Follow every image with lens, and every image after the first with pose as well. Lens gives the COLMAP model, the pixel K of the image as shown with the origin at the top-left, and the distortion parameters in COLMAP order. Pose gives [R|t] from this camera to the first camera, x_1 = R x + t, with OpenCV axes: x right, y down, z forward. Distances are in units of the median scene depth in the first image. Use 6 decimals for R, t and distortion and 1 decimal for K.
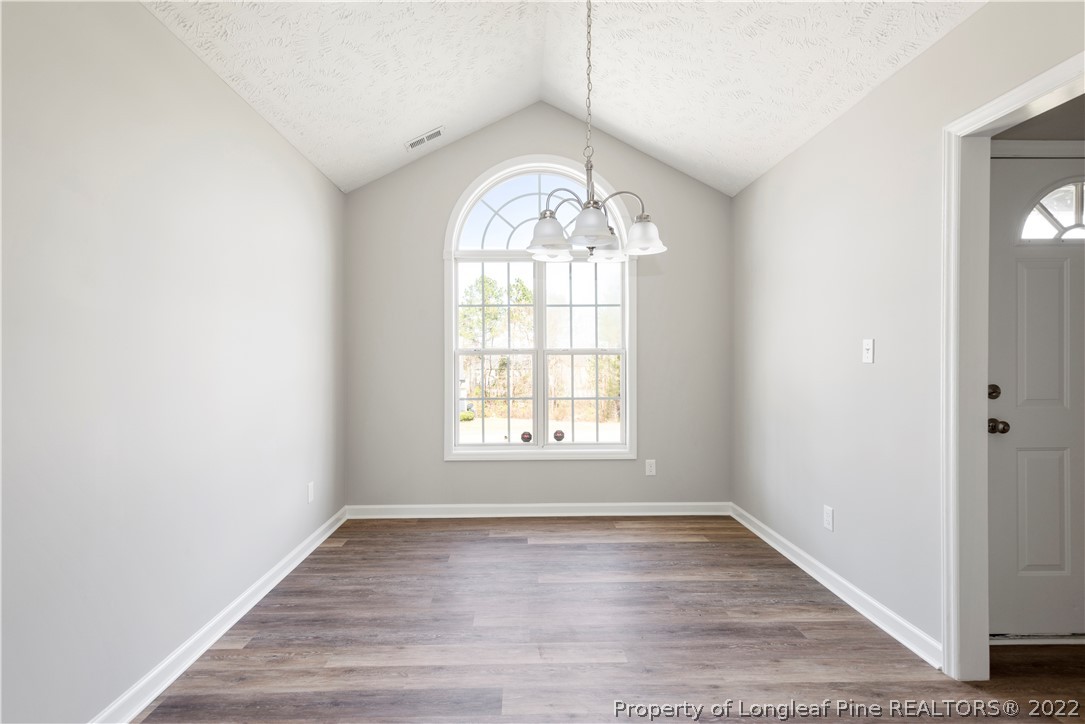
lens RADIAL K [[519.3, 0, 515.1], [0, 519.3, 364.2], [0, 0, 1]] dist [0.016164, -0.002161]
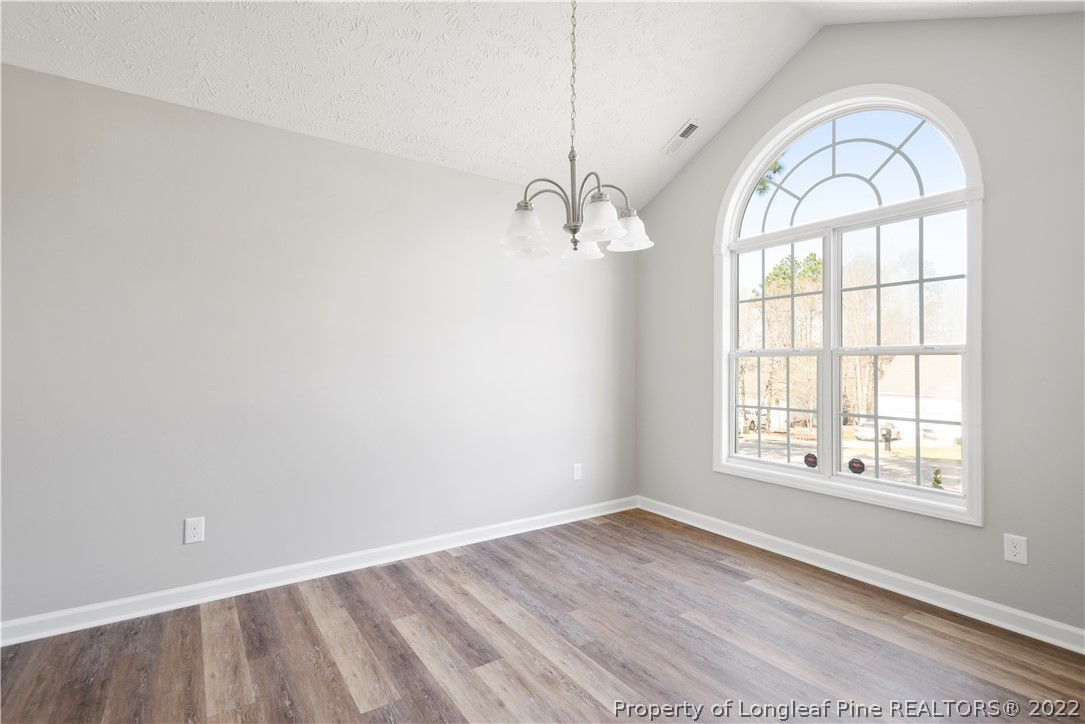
lens RADIAL K [[519.3, 0, 540.9], [0, 519.3, 361.2], [0, 0, 1]] dist [0.016164, -0.002161]
pose [[0.530388, 0.000156, -0.847755, 0.565295], [-0.010956, 0.999918, -0.006671, -0.000617], [0.847684, 0.012827, 0.530346, 0.279912]]
